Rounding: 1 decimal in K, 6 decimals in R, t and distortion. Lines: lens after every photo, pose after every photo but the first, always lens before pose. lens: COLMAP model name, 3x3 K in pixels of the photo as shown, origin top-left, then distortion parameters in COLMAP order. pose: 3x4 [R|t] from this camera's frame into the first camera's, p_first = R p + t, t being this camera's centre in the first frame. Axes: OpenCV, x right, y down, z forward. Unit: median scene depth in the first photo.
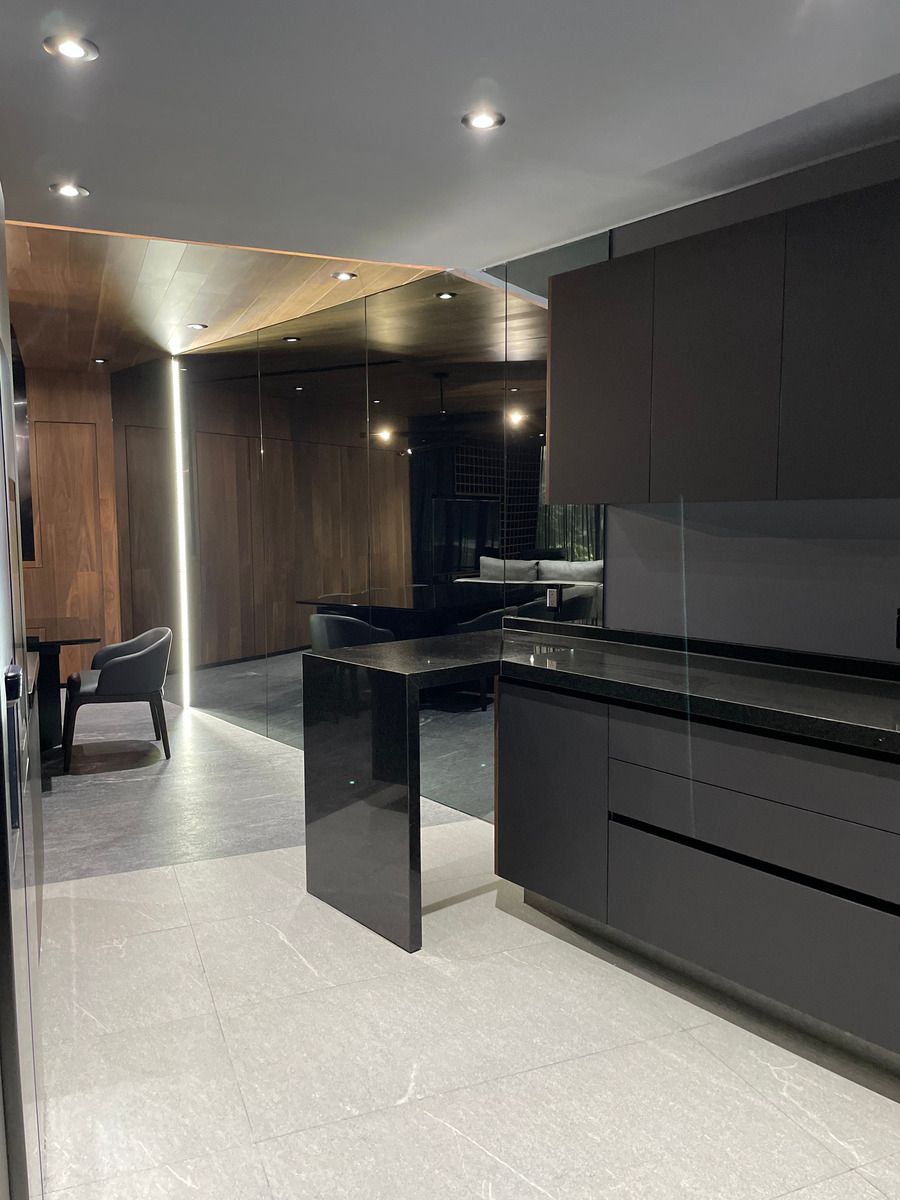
lens RADIAL K [[902.7, 0, 450.0], [0, 902.7, 600.0], [0, 0, 1]] dist [0.088282, -0.128347]
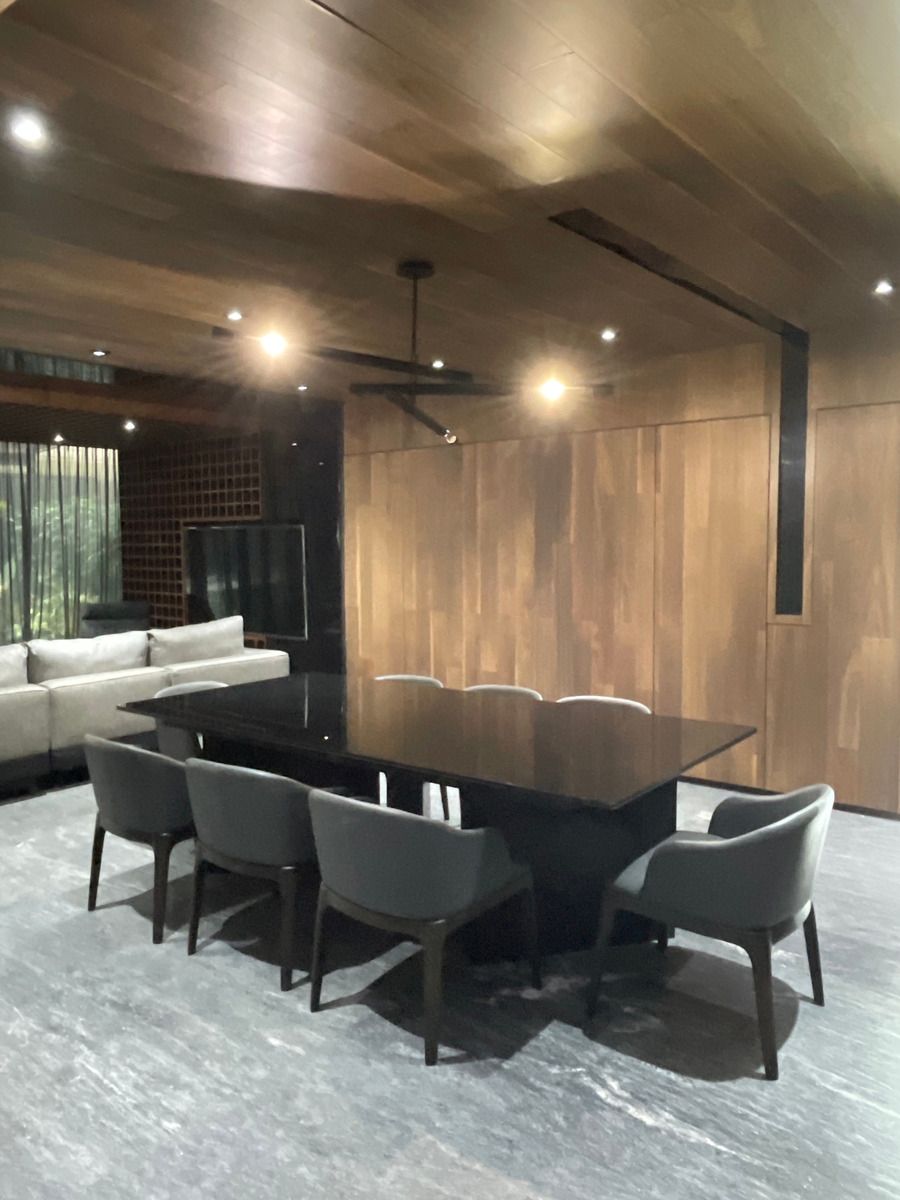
lens RADIAL K [[861.8, 0, 426.9], [0, 861.8, 597.4], [0, 0, 1]] dist [0.001247, -0.000296]
pose [[0.461662, 0.063727, -0.884764, -0.012179], [-0.079213, 0.996393, 0.030434, -0.078958], [0.883512, 0.056034, 0.465044, 0.658912]]
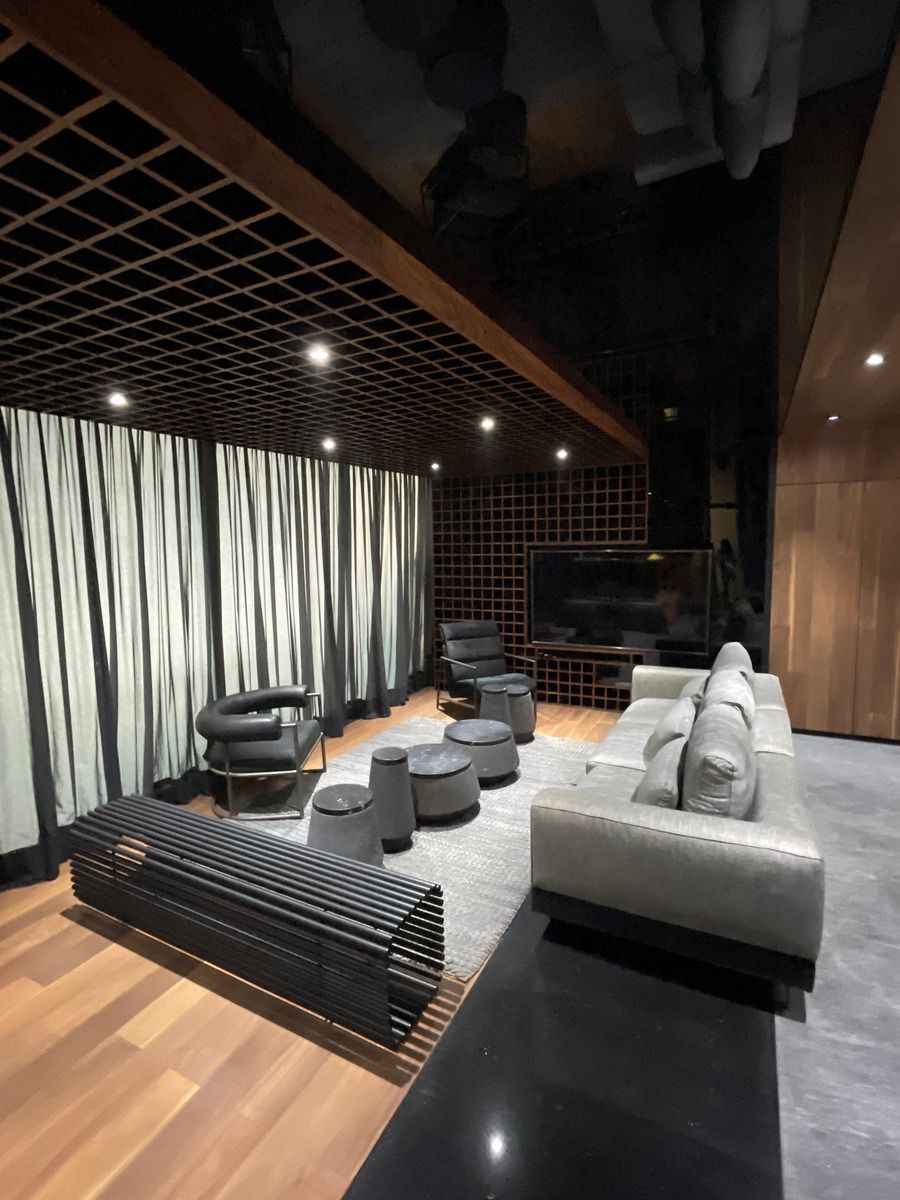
lens RADIAL K [[569.6, 0, 450.0], [0, 569.6, 600.0], [0, 0, 1]] dist [-0.002401, -0.000402]
pose [[0.648060, 0.073080, -0.758075, -0.926557], [-0.059929, 0.997192, 0.044900, -0.066241], [0.759228, 0.016333, 0.650620, 0.101439]]
